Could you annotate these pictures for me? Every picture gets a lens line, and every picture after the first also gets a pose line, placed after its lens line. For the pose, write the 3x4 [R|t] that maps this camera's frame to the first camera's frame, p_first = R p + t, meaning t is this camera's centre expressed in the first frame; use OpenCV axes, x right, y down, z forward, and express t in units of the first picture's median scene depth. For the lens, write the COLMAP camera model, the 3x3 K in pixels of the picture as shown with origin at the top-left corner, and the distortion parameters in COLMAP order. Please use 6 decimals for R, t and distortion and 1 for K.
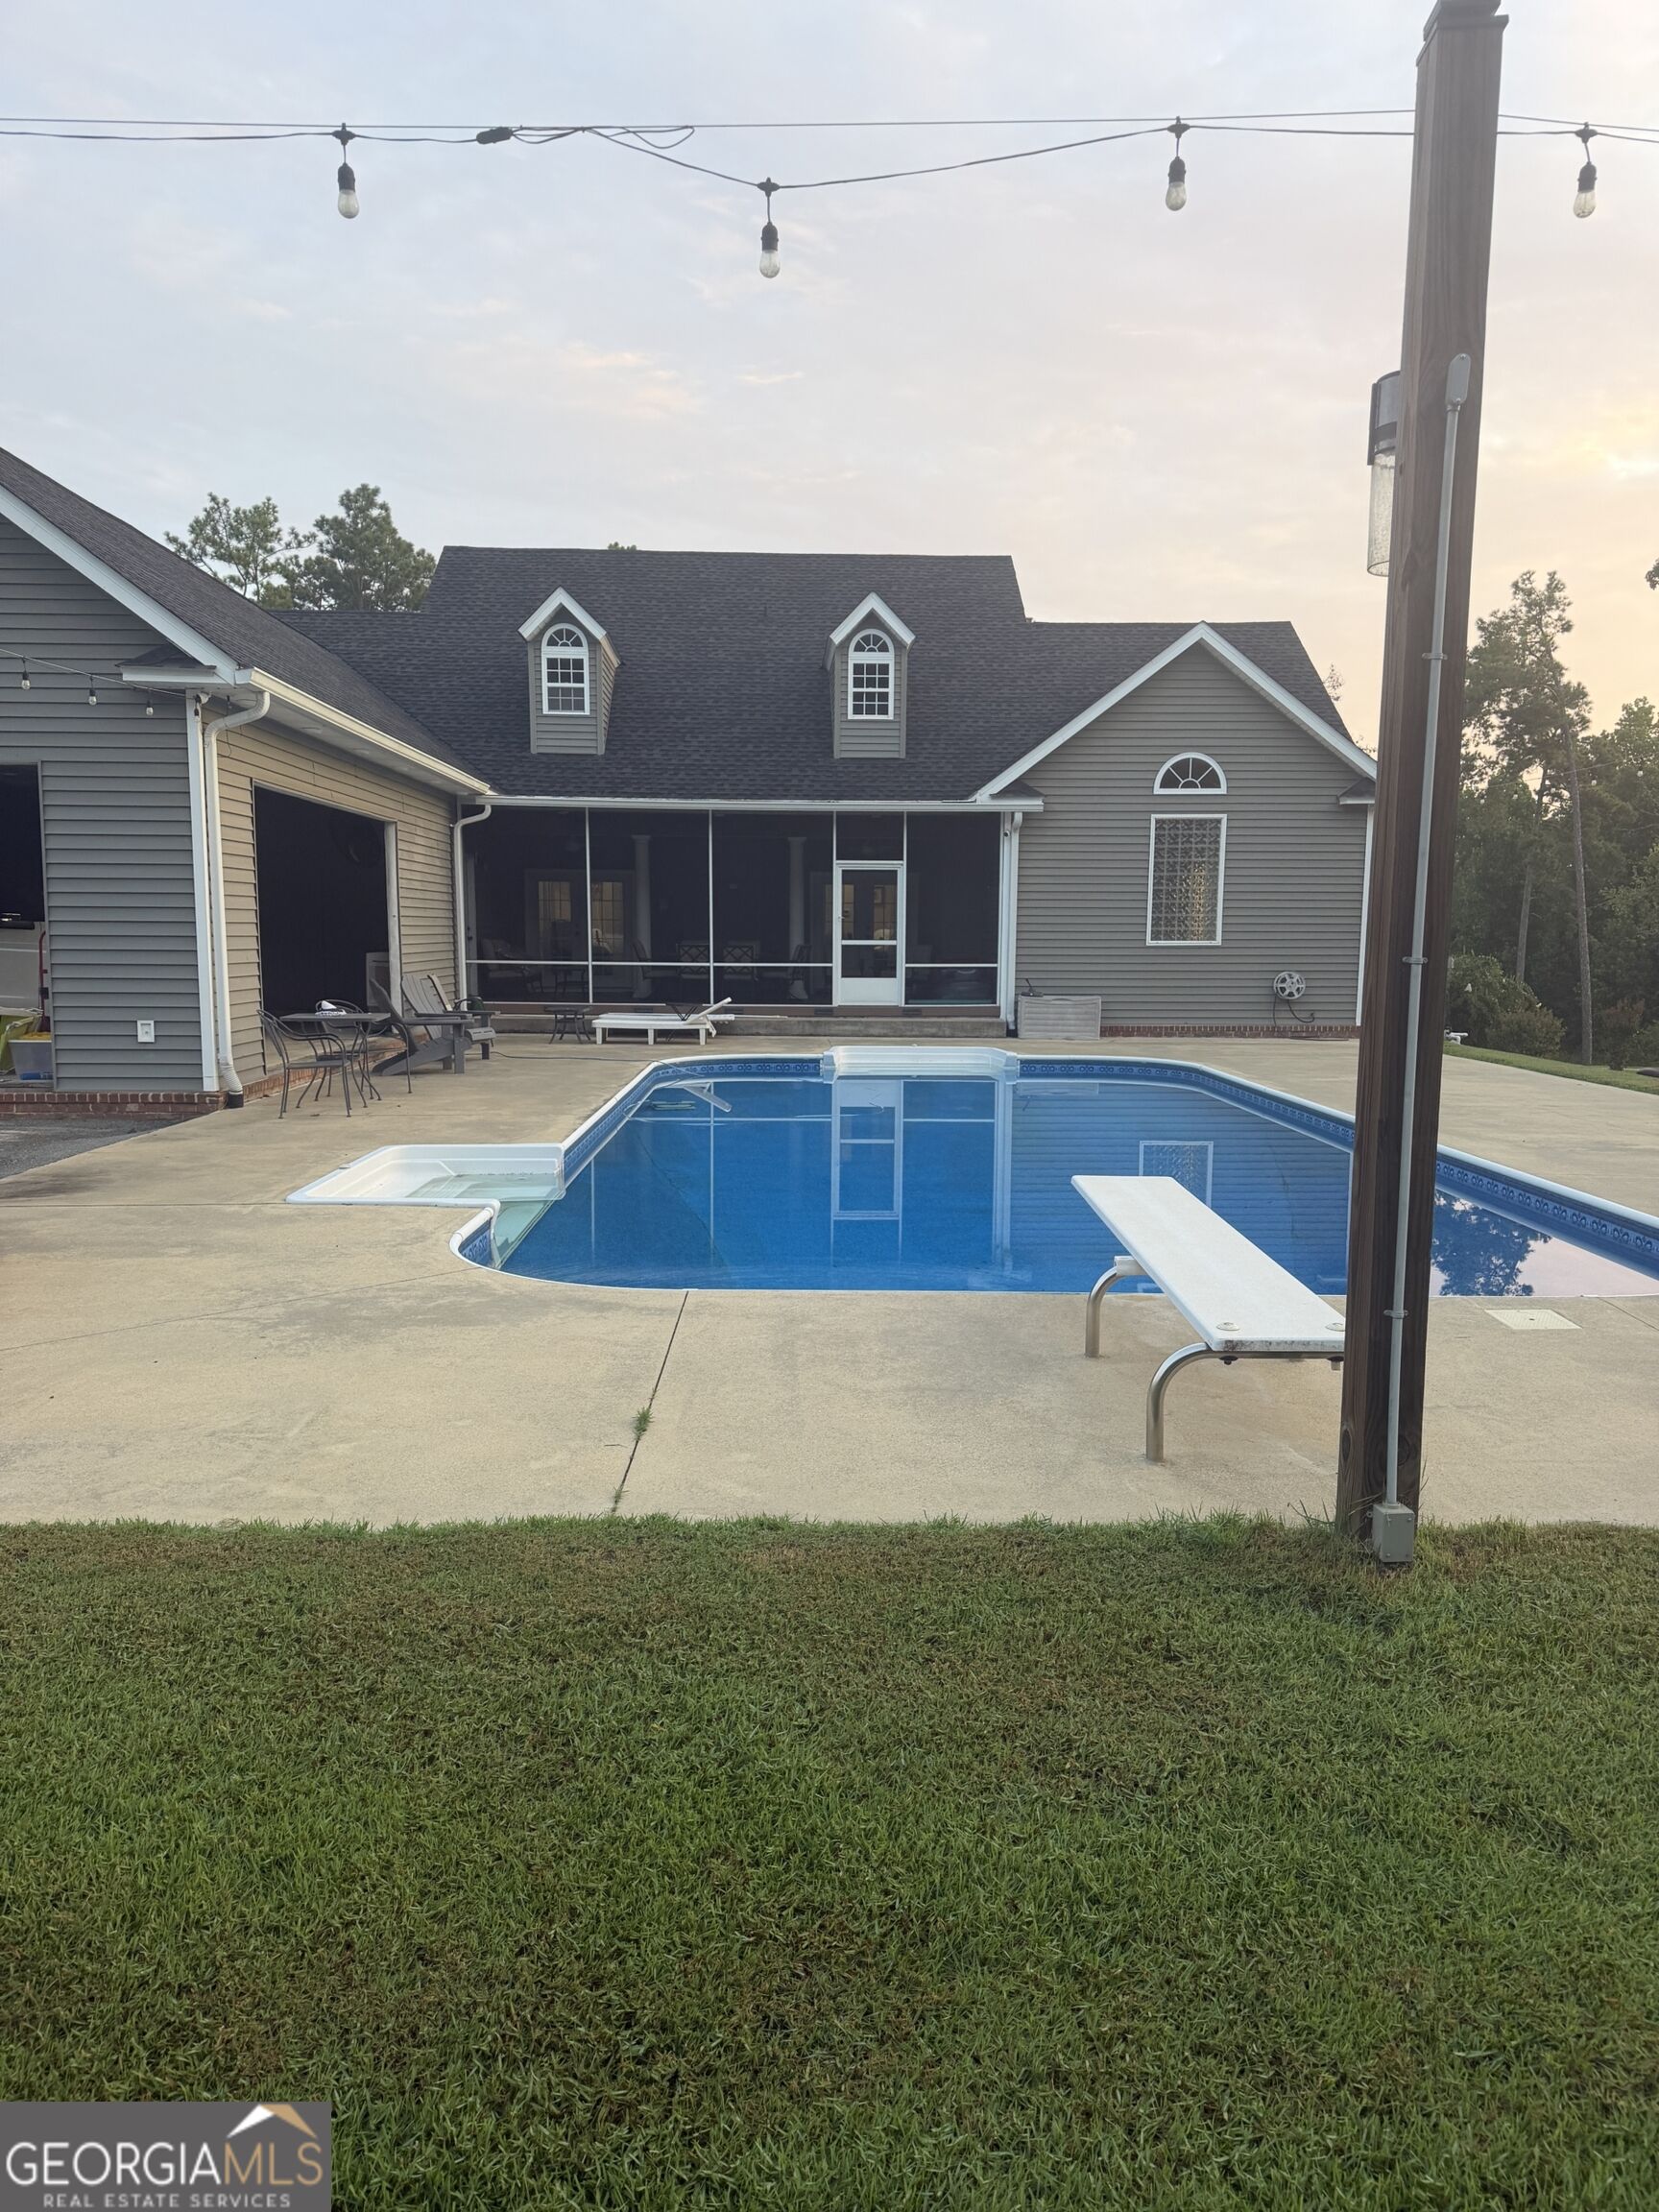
lens RADIAL K [[1526.7, 0, 829.5], [0, 1526.7, 1106.0], [0, 0, 1]] dist [0.157292, 0.000096]
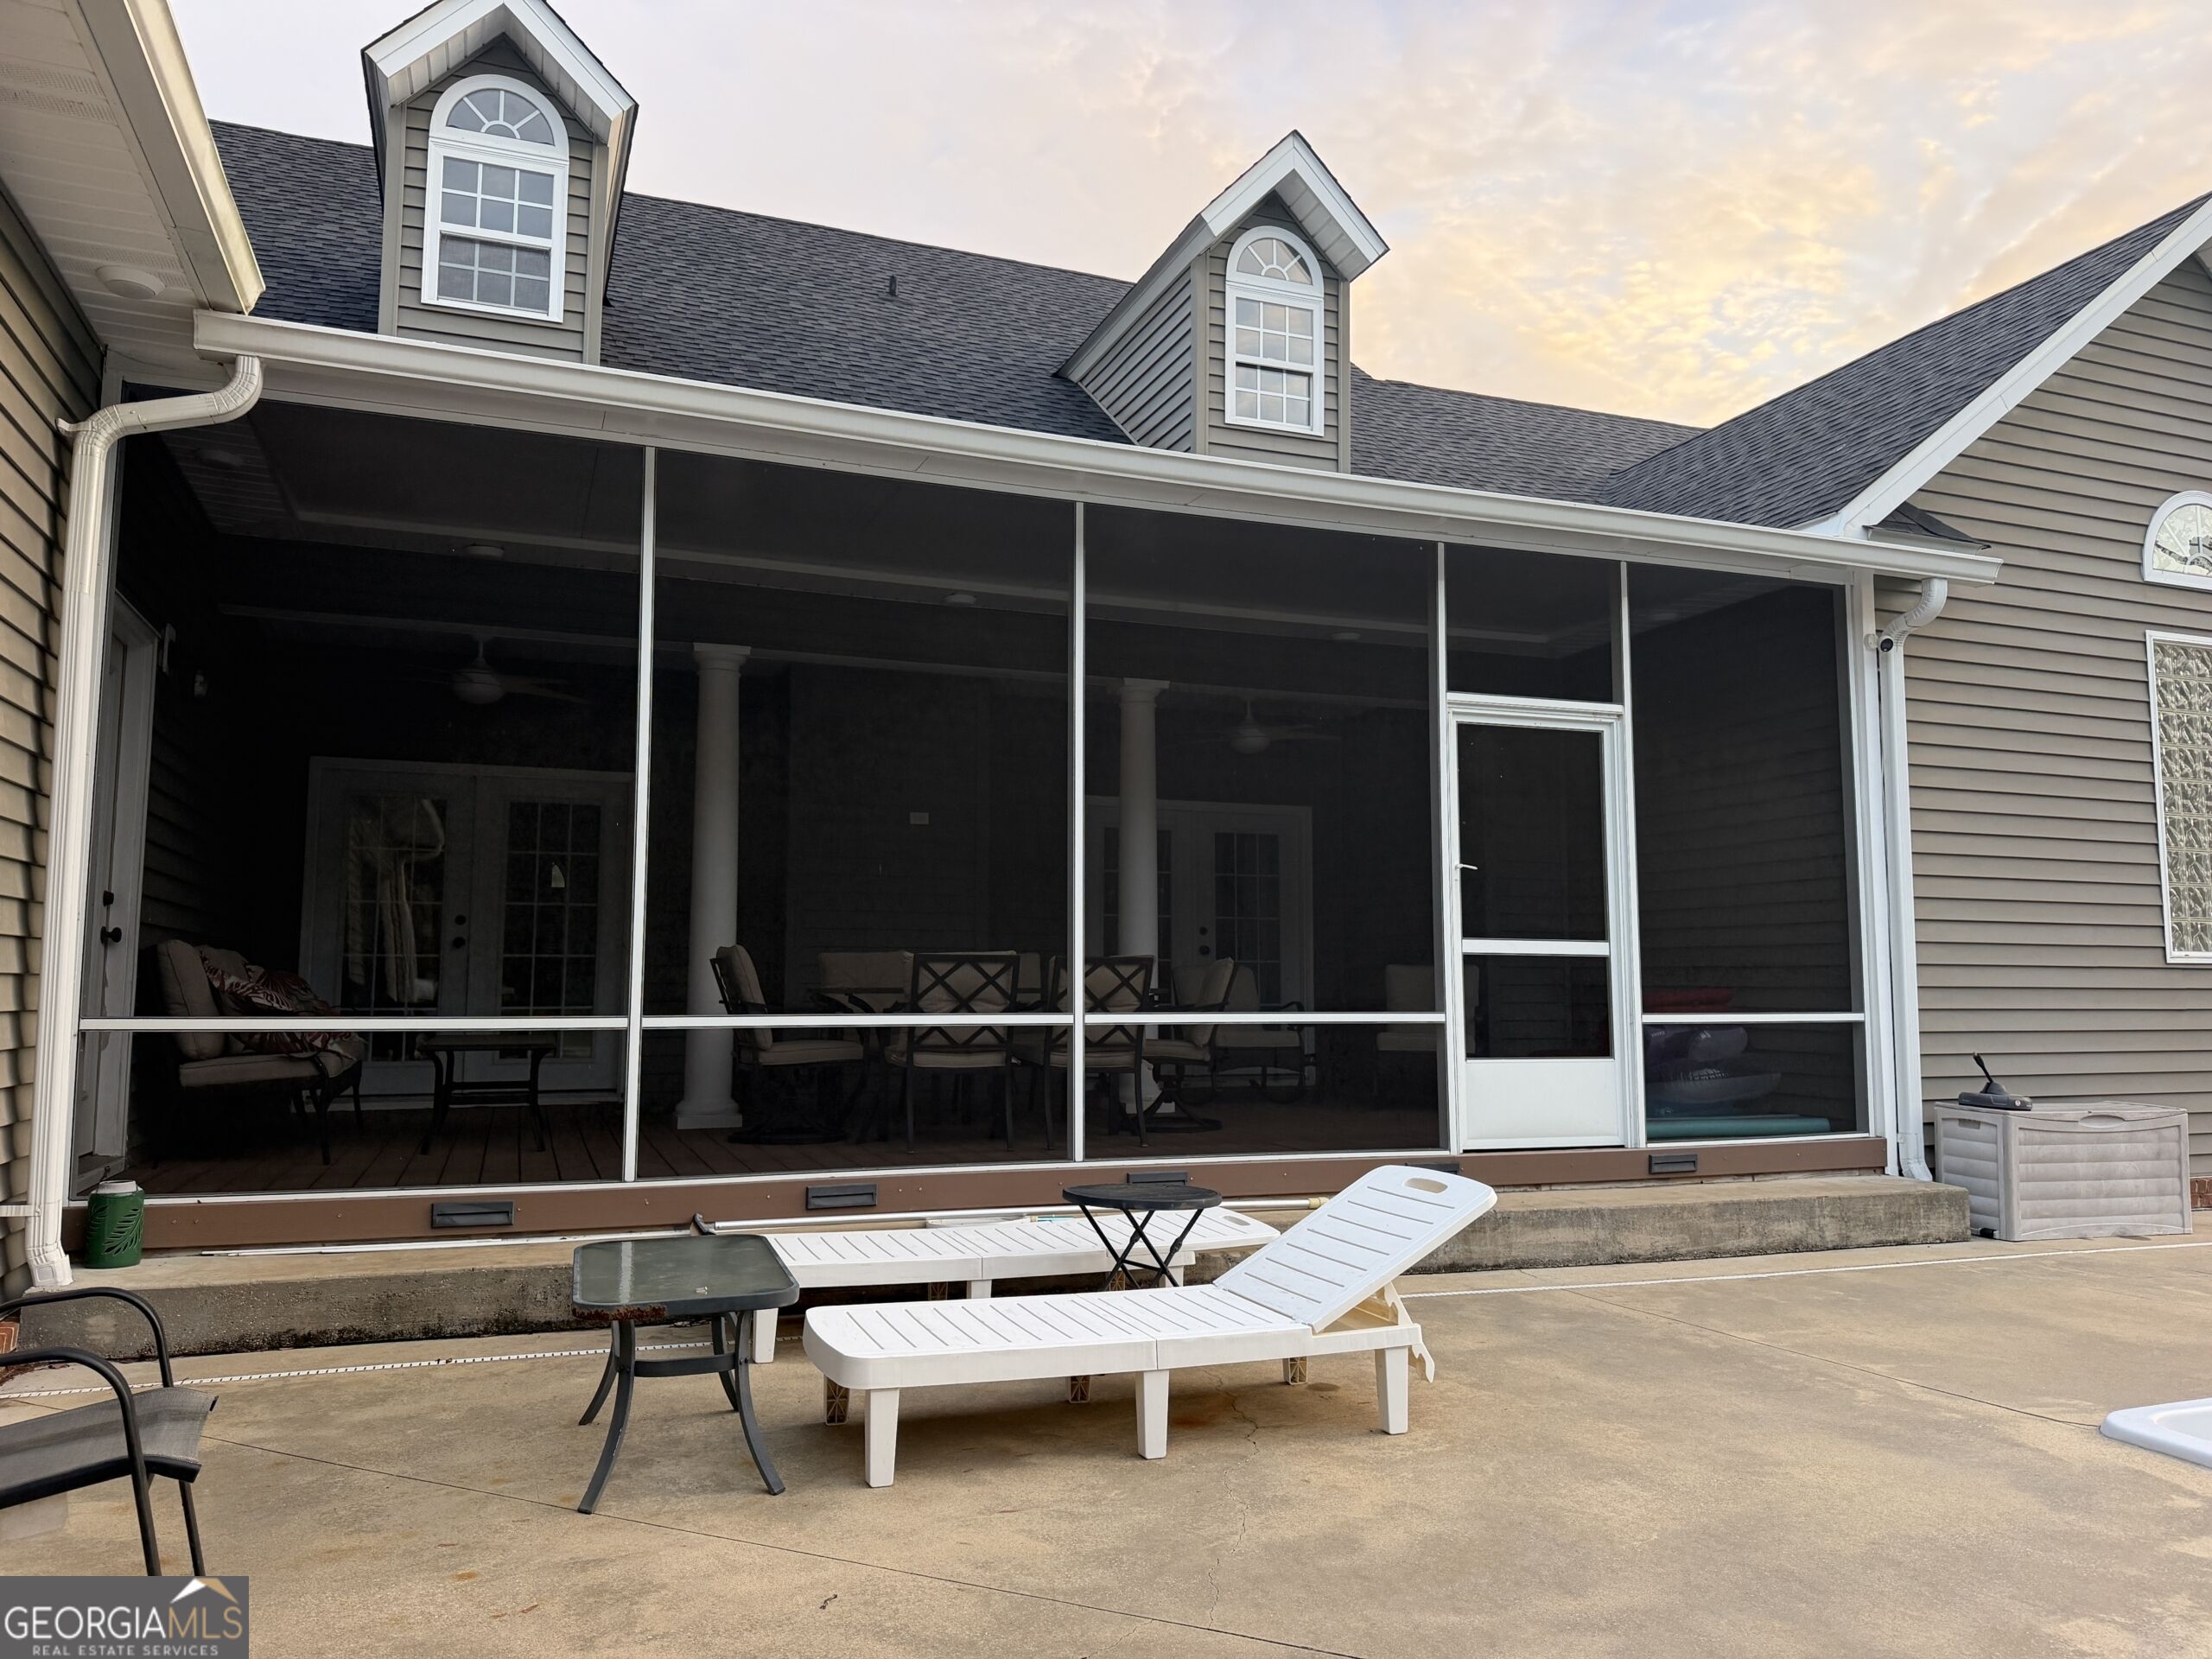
lens RADIAL K [[1560.1, 0, 1106.0], [0, 1560.1, 829.5], [0, 0, 1]] dist [-0.000791, 0.000084]
pose [[0.944003, 0.030943, 0.328483, -0.167322], [0.038235, 0.978625, -0.202066, -0.068726], [-0.327714, 0.203310, 0.922642, 0.723884]]
